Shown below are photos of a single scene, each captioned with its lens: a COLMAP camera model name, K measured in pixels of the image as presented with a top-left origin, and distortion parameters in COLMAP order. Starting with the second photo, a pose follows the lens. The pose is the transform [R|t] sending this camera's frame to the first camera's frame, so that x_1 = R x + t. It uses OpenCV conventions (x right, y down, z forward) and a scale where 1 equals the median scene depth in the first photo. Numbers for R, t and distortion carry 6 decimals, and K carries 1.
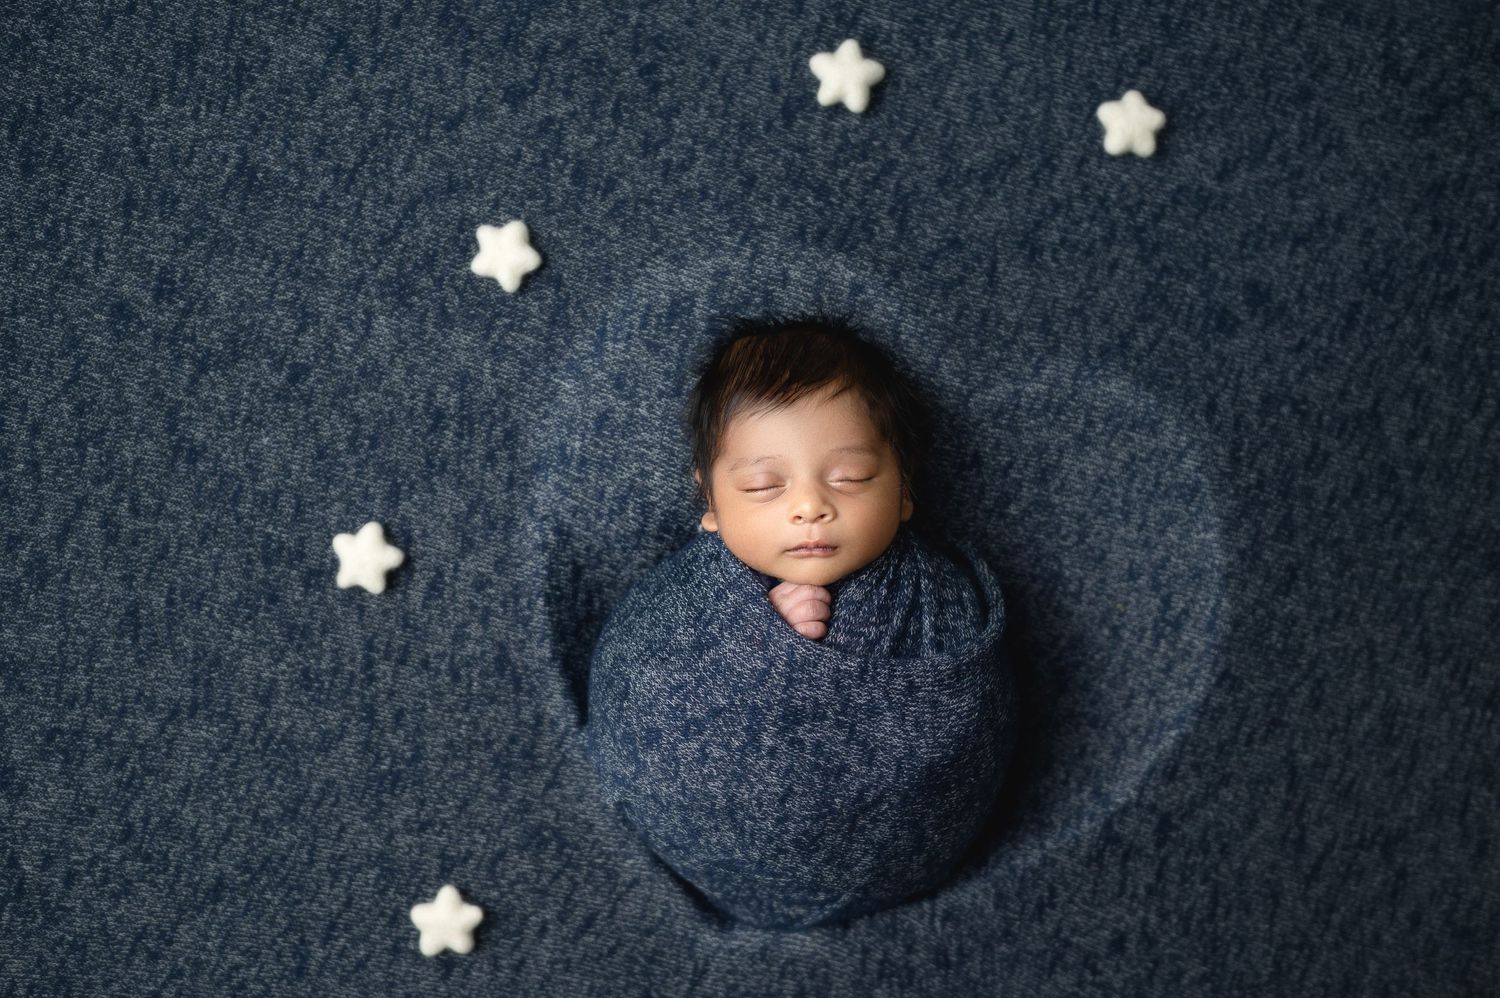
lens RADIAL K [[1356.6, 0, 750.7], [0, 1356.6, 459.0], [0, 0, 1]] dist [-0.002885, -0.000771]
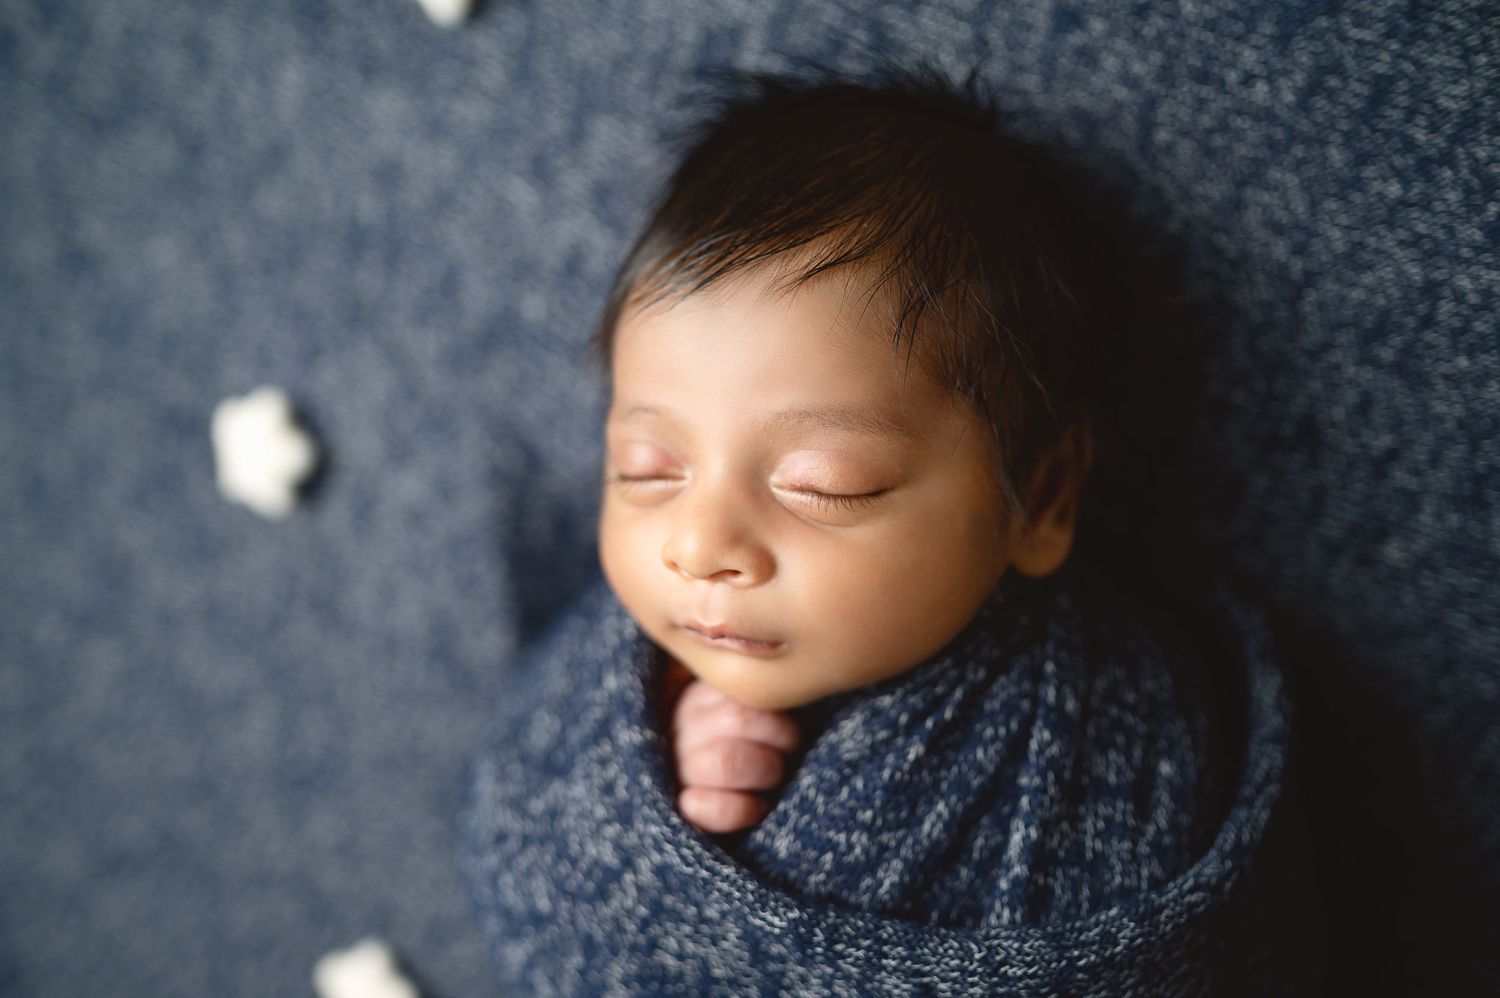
lens RADIAL K [[1356.6, 0, 750.7], [0, 1356.6, 459.0], [0, 0, 1]] dist [-0.002885, -0.000771]
pose [[0.901097, 0.145119, -0.408613, 0.191484], [-0.079243, 0.981577, 0.173857, -0.054664], [0.426315, -0.124282, 0.895996, 0.555090]]
